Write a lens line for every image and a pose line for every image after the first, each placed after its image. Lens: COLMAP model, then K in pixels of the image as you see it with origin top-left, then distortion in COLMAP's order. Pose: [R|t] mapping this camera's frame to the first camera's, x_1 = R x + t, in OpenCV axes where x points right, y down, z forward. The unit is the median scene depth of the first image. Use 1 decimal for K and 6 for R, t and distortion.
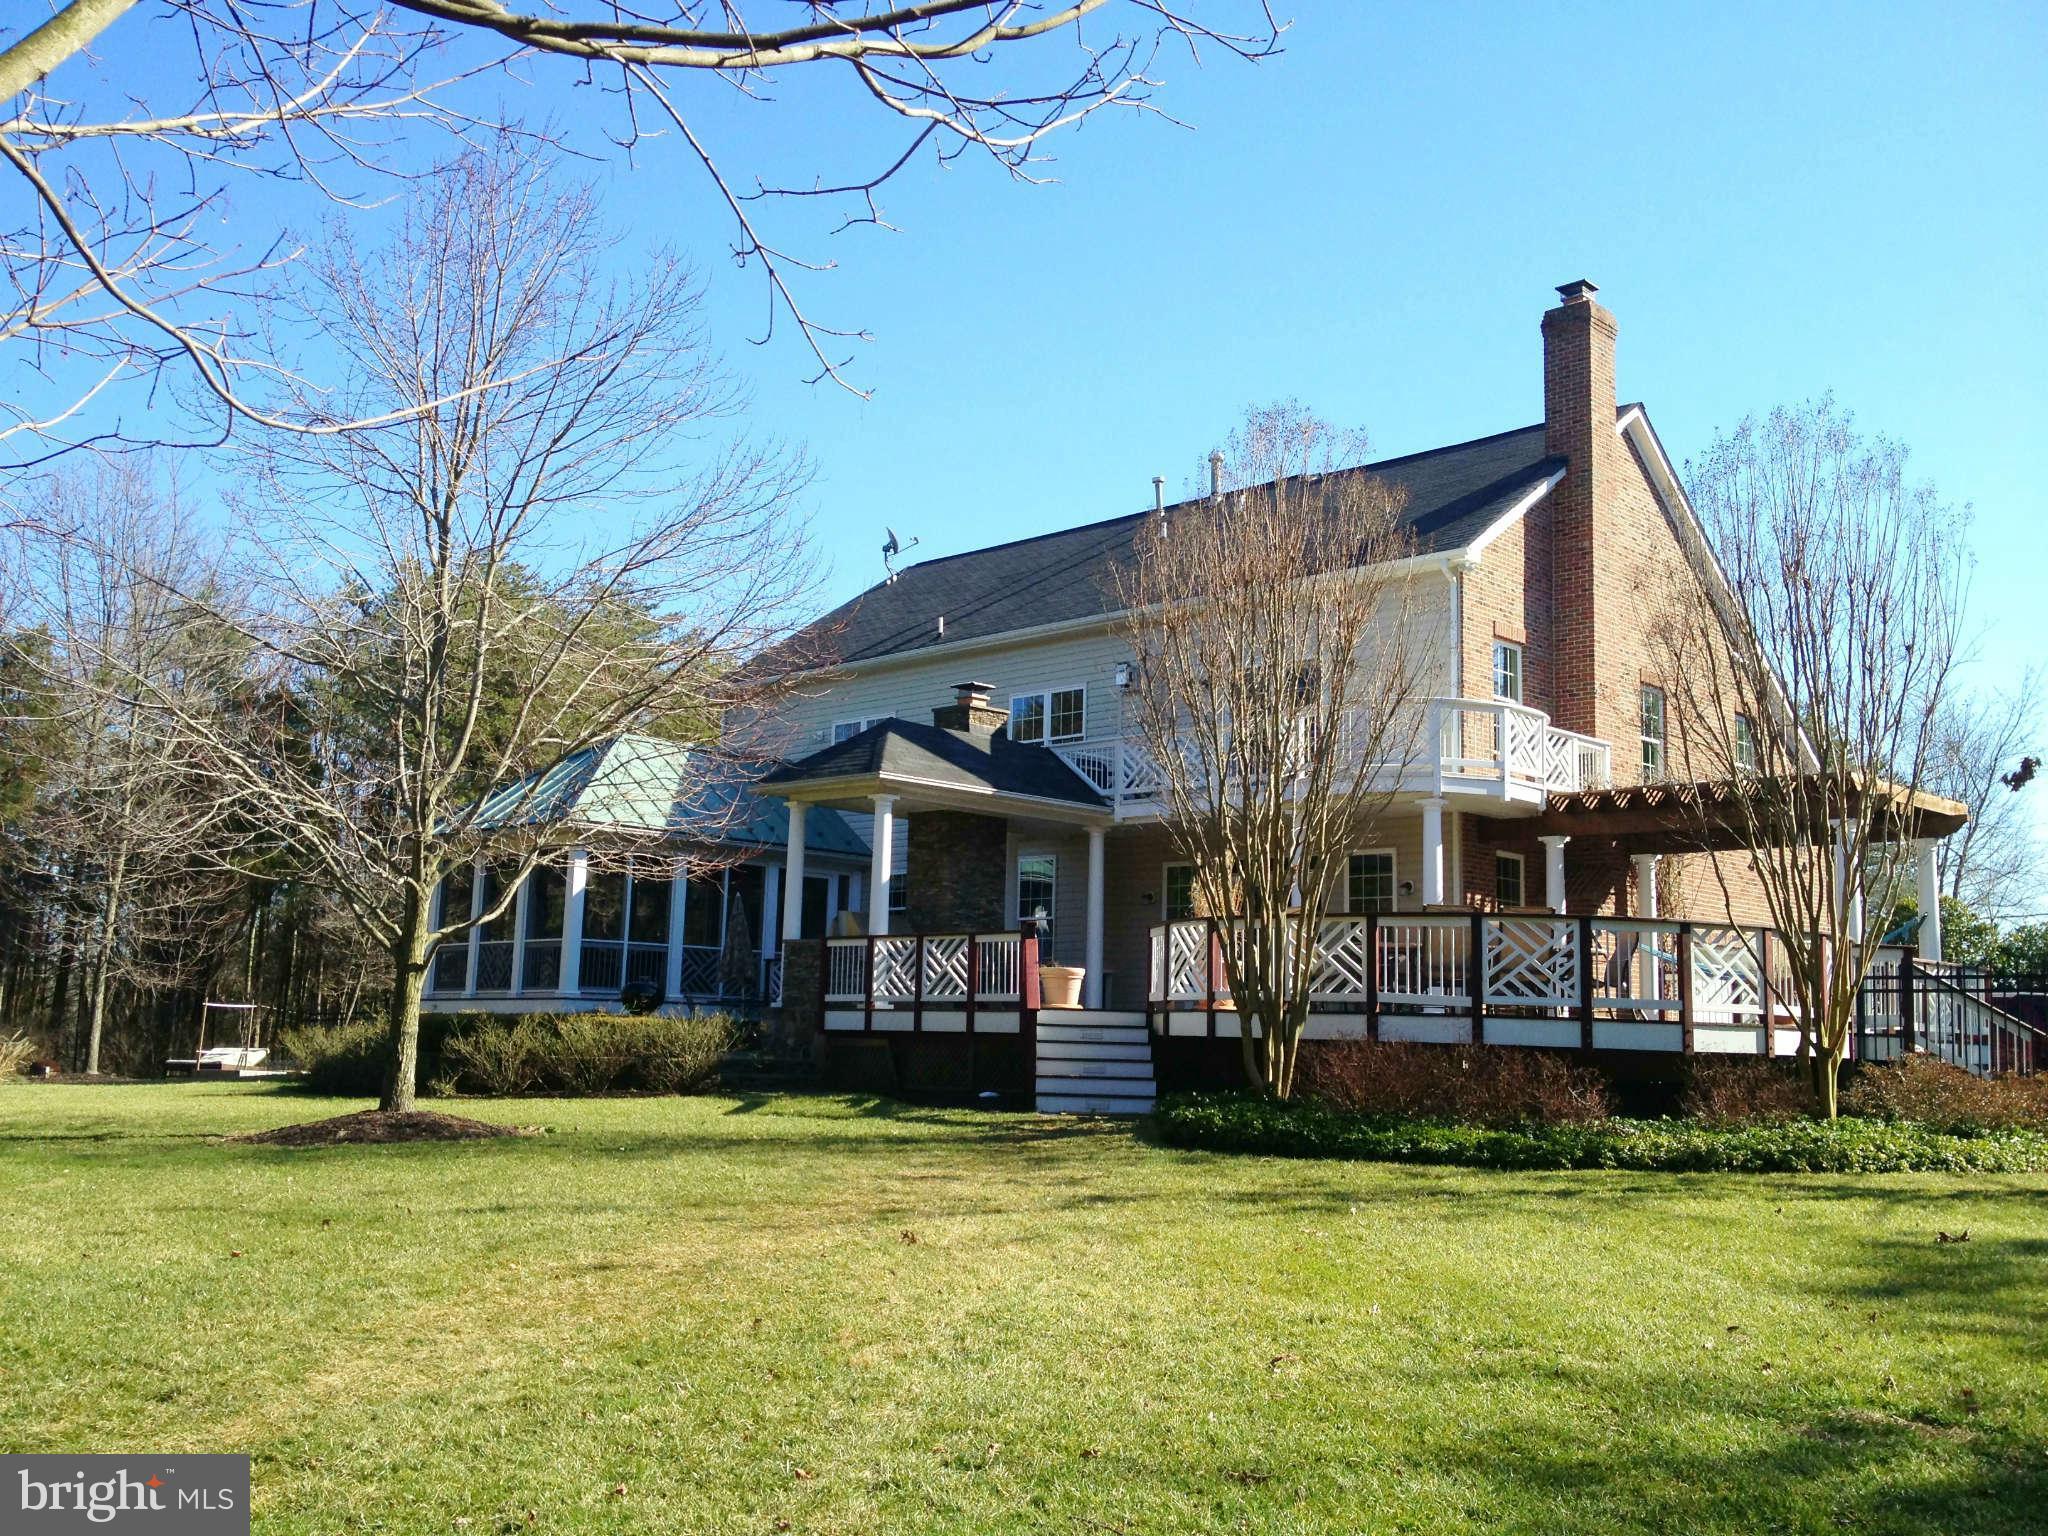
lens RADIAL K [[1970.0, 0, 1035.3], [0, 1970.0, 775.2], [0, 0, 1]] dist [0.162238, -0.333641]
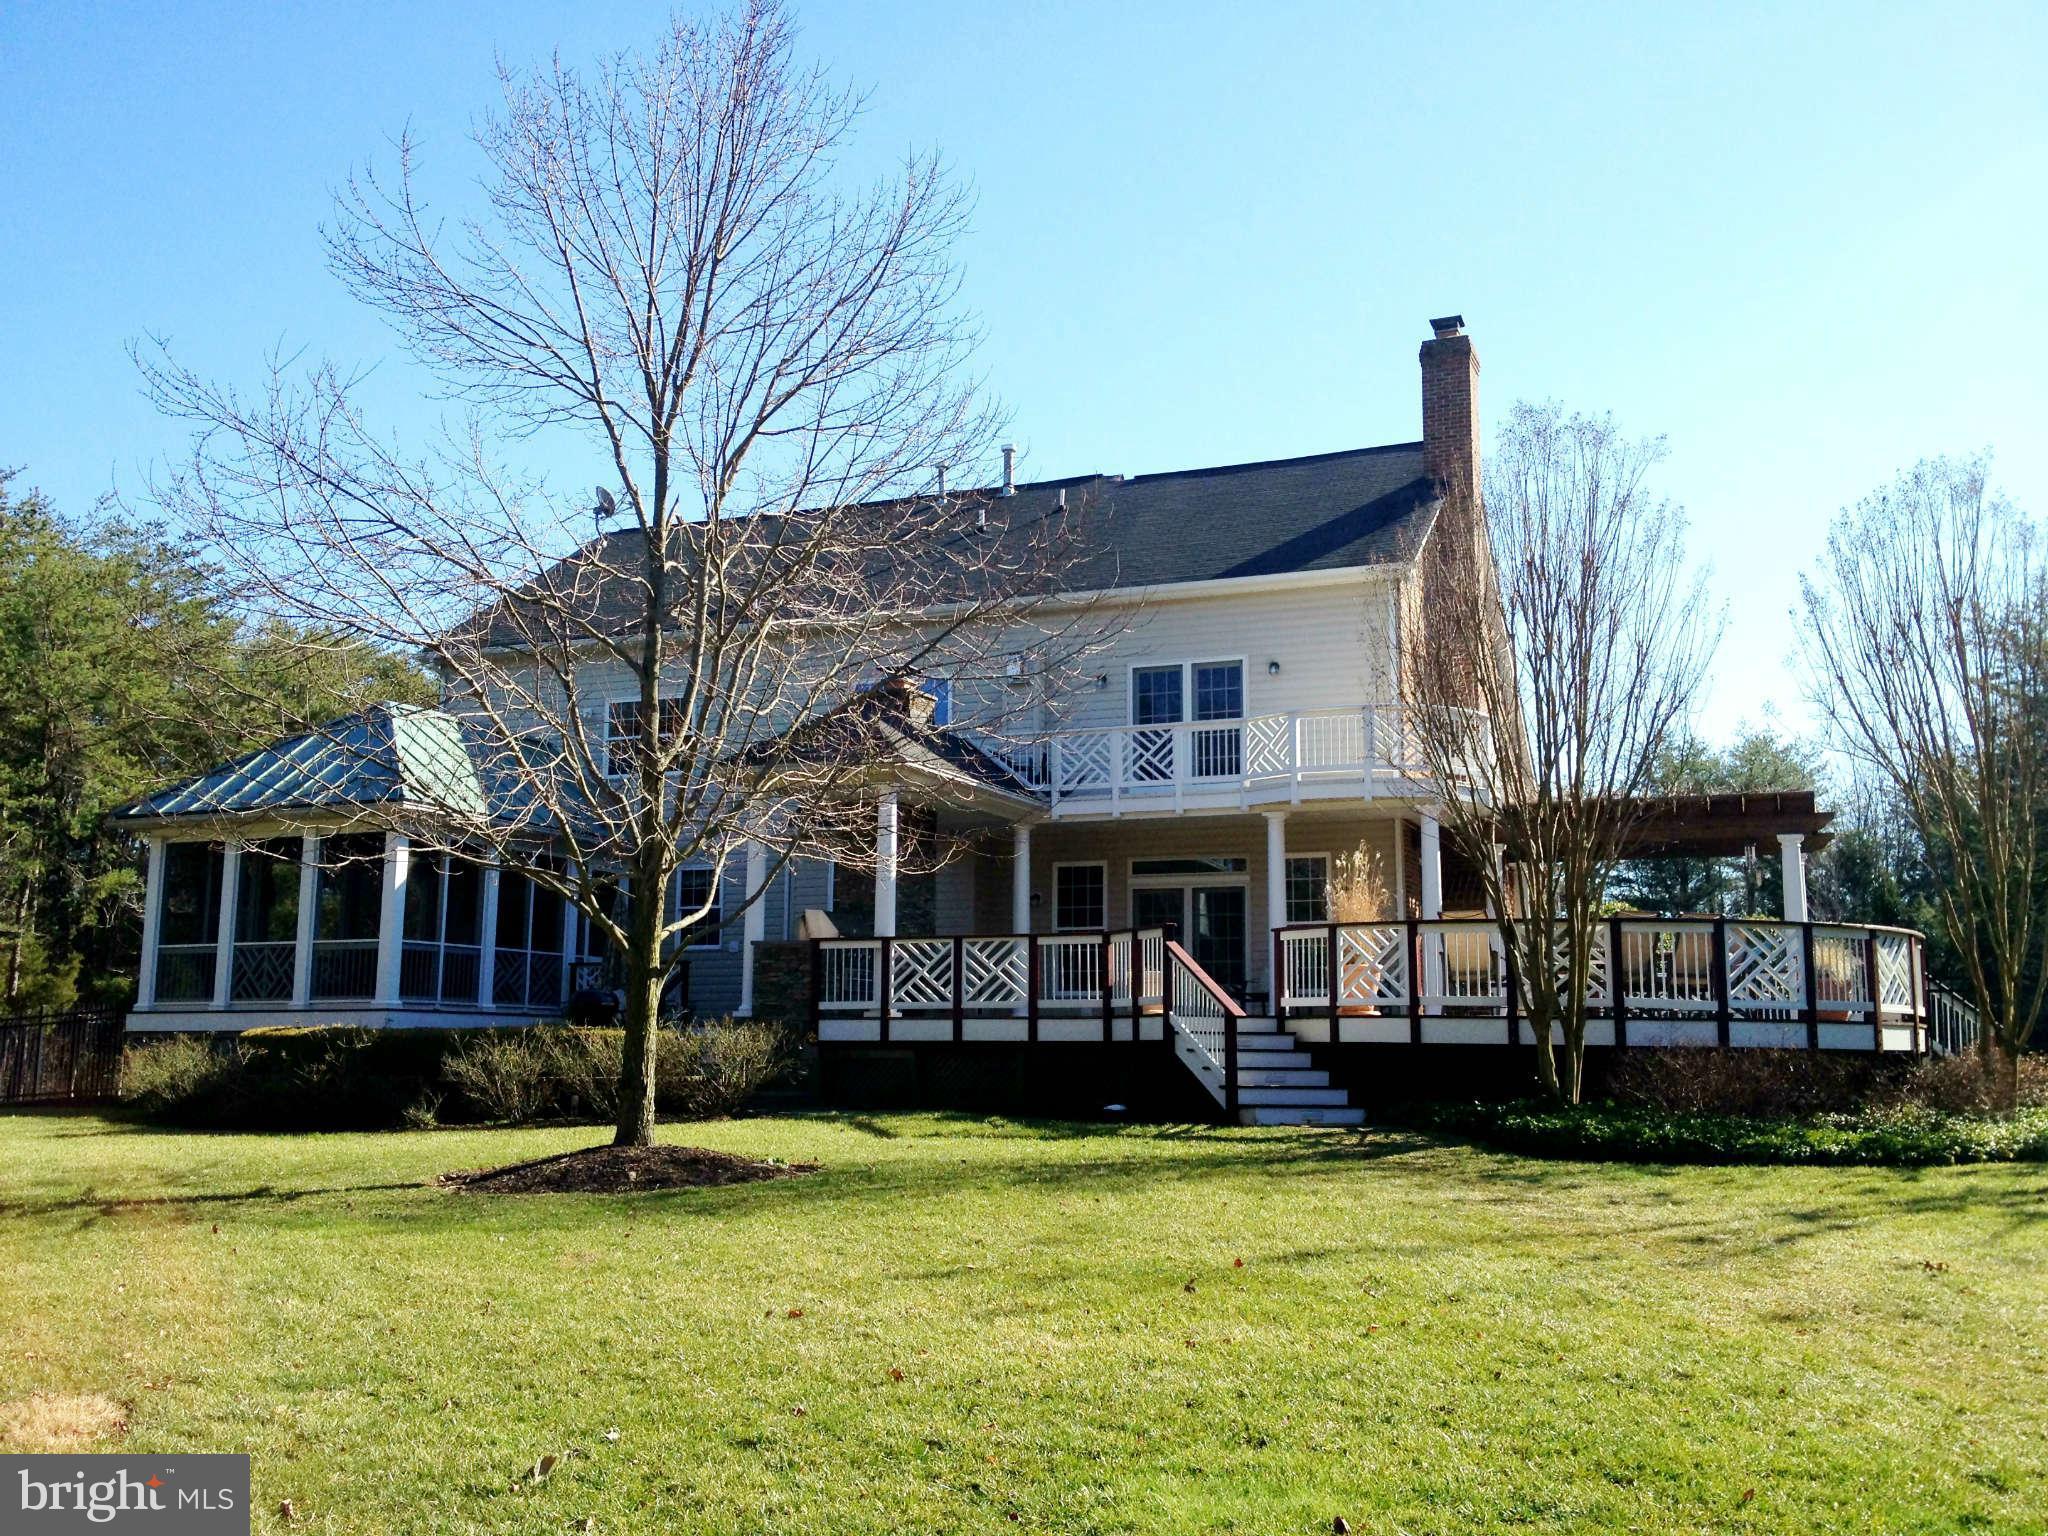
lens RADIAL K [[1970.0, 0, 1035.3], [0, 1970.0, 775.2], [0, 0, 1]] dist [0.162238, -0.333641]
pose [[0.922062, 0.039396, 0.385031, -0.372738], [-0.037683, 0.999218, -0.011996, 0.015589], [-0.385203, -0.003448, 0.922826, 0.138056]]
